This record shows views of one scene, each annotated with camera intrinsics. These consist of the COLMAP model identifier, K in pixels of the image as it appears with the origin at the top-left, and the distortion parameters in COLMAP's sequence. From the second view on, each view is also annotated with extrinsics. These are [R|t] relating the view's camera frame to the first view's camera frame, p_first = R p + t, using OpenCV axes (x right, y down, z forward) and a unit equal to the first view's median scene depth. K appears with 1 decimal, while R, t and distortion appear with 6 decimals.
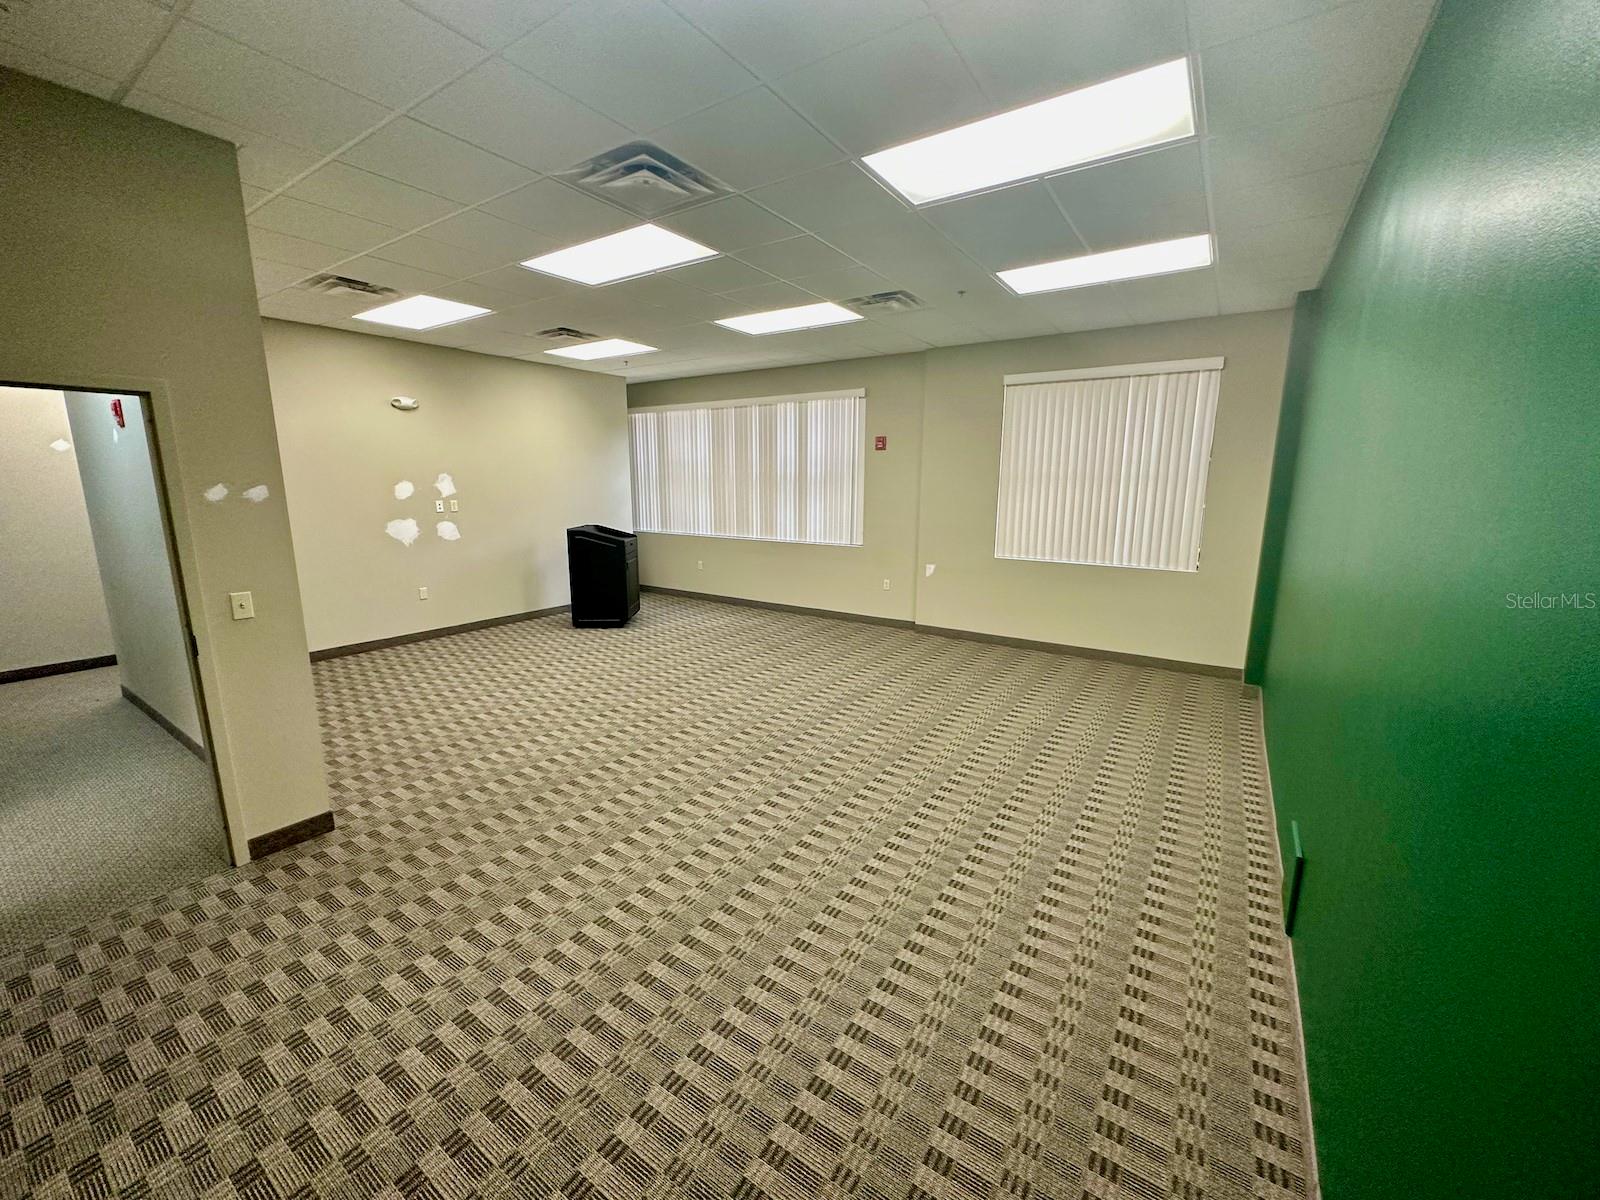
lens RADIAL K [[646.2, 0, 806.3], [0, 646.2, 605.6], [0, 0, 1]] dist [-0.011723, -0.000198]
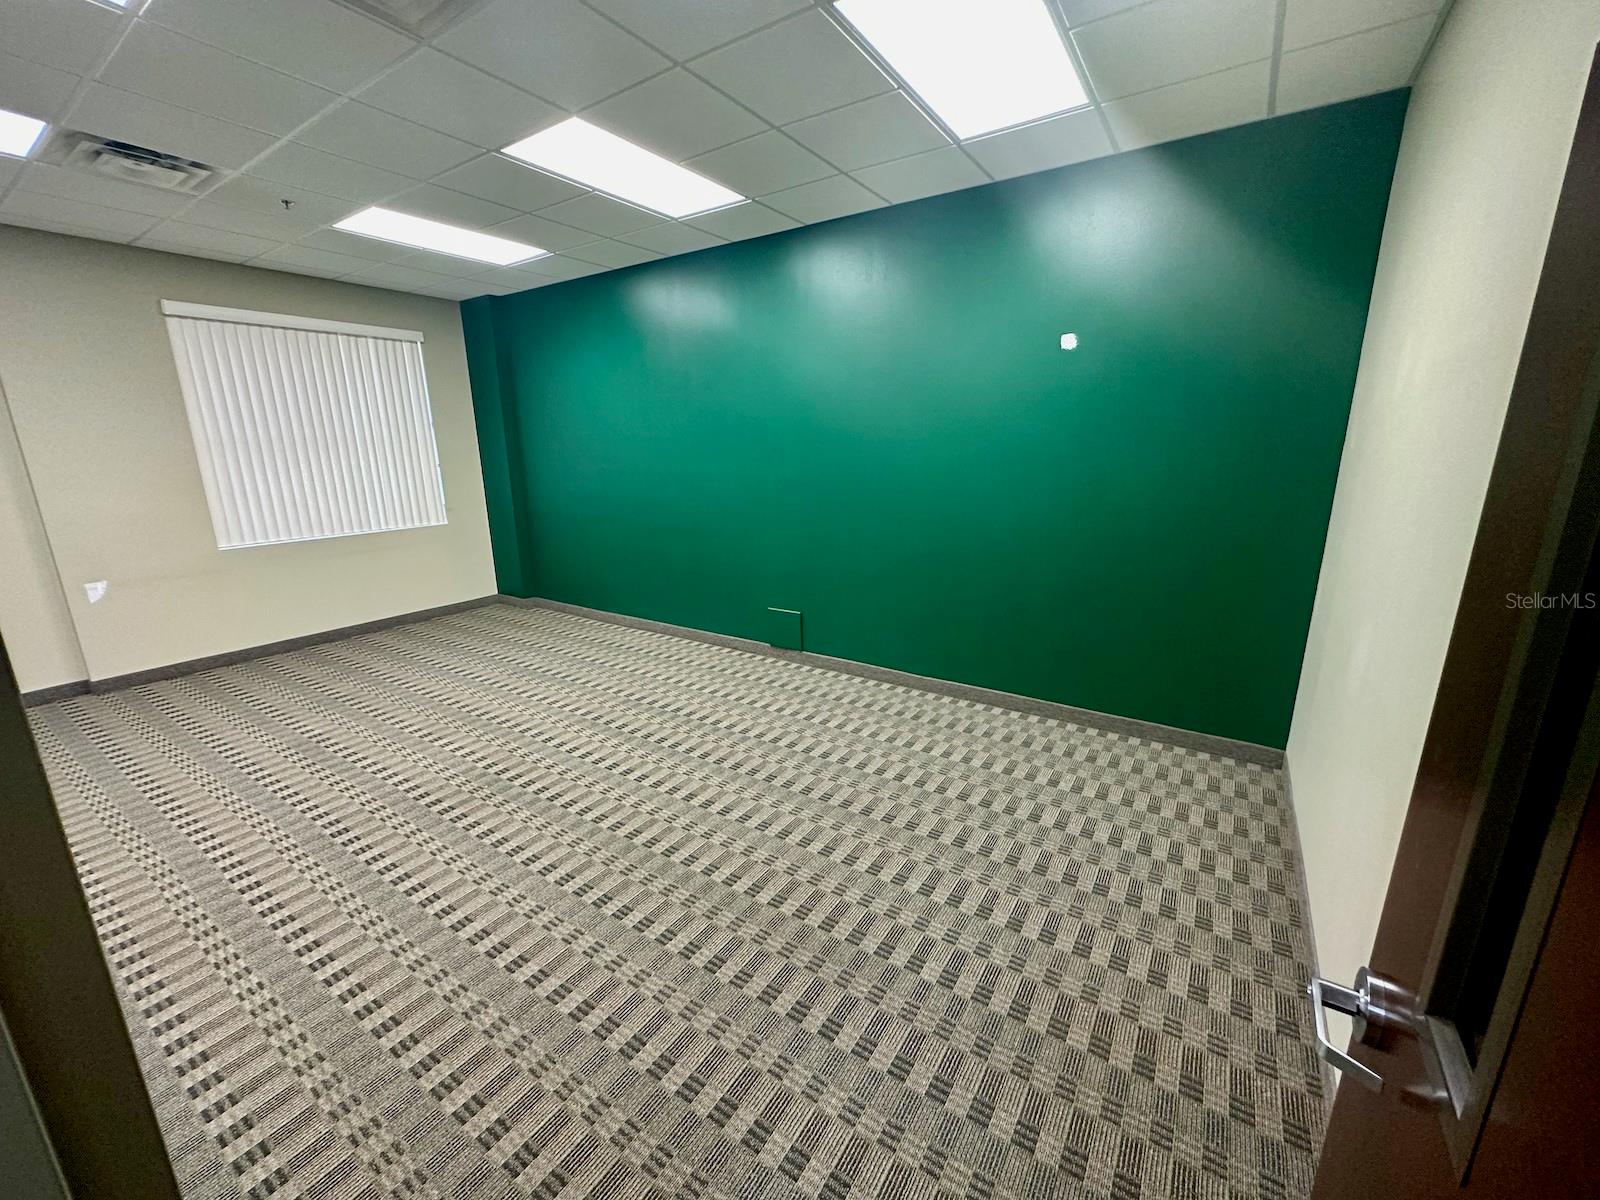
lens RADIAL K [[646.2, 0, 806.3], [0, 646.2, 605.6], [0, 0, 1]] dist [-0.011723, -0.000198]
pose [[-0.025678, -0.250150, 0.967866, -0.657007], [0.207620, 0.945740, 0.249940, -0.081523], [-0.977873, 0.207366, 0.027652, 0.460842]]
